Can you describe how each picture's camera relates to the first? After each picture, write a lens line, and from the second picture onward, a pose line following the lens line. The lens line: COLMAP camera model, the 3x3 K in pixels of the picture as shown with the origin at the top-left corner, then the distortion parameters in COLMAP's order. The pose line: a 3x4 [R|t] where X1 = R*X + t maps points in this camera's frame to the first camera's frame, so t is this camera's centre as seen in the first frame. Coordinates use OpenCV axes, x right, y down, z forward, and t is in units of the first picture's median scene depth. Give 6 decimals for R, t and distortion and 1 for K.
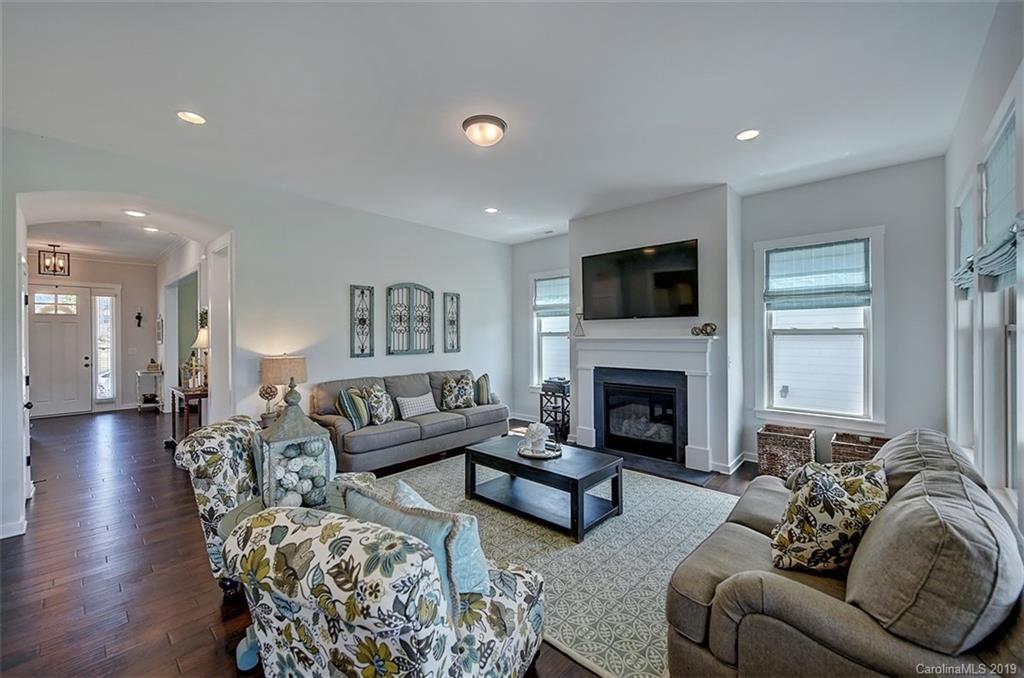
lens RADIAL K [[406.7, 0, 520.9], [0, 406.7, 335.3], [0, 0, 1]] dist [0.001473, 0.000164]
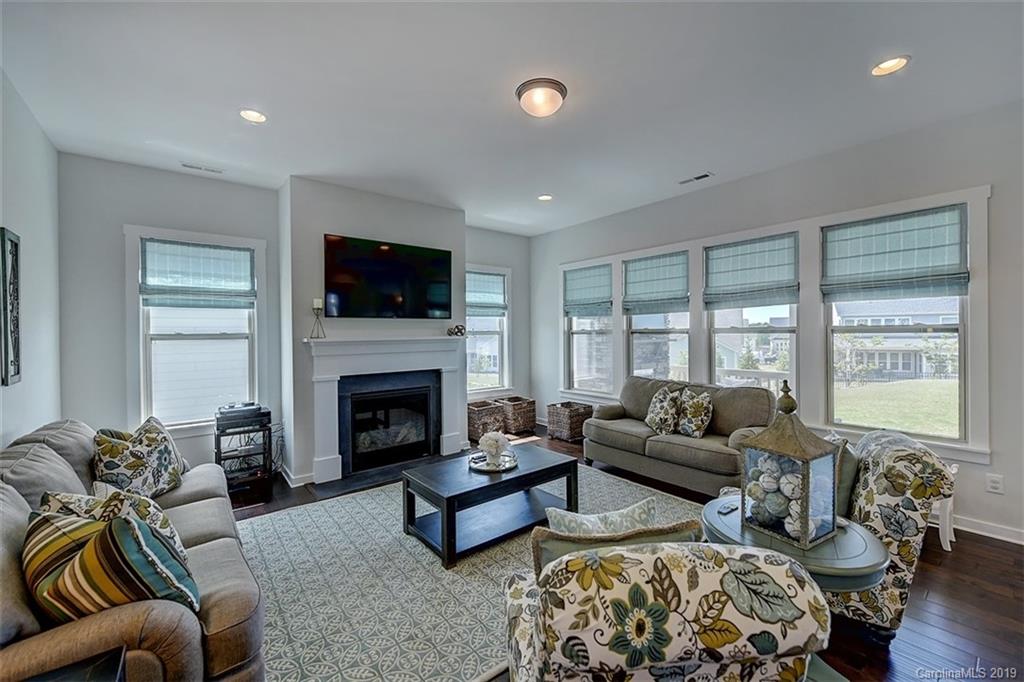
lens RADIAL K [[412.9, 0, 518.9], [0, 412.9, 338.0], [0, 0, 1]] dist [0.001202, -0.000223]
pose [[0.149942, -0.009066, 0.988653, -0.566287], [0.010952, 0.999912, 0.007508, -0.000209], [-0.988634, 0.009702, 0.150028, 0.532575]]
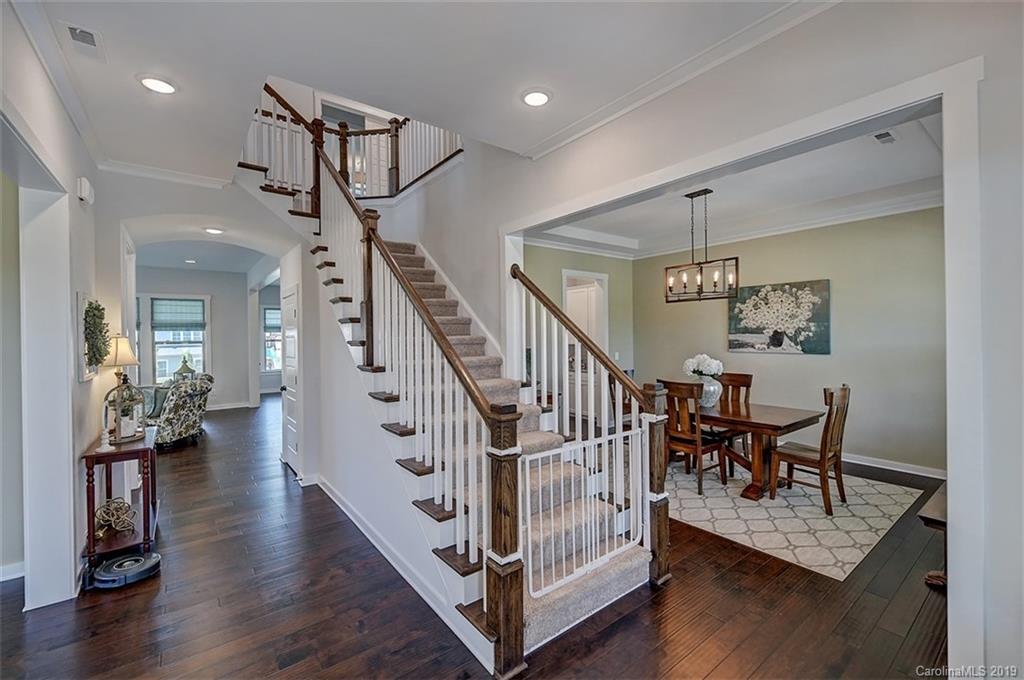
lens RADIAL K [[426.0, 0, 511.6], [0, 426.0, 341.3], [0, 0, 1]] dist [0.002954, 0.000085]
pose [[-0.982756, 0.008920, 0.184692, -1.464114], [0.011016, 0.999886, 0.010327, -0.011529], [-0.184578, 0.012184, -0.982742, 1.493523]]
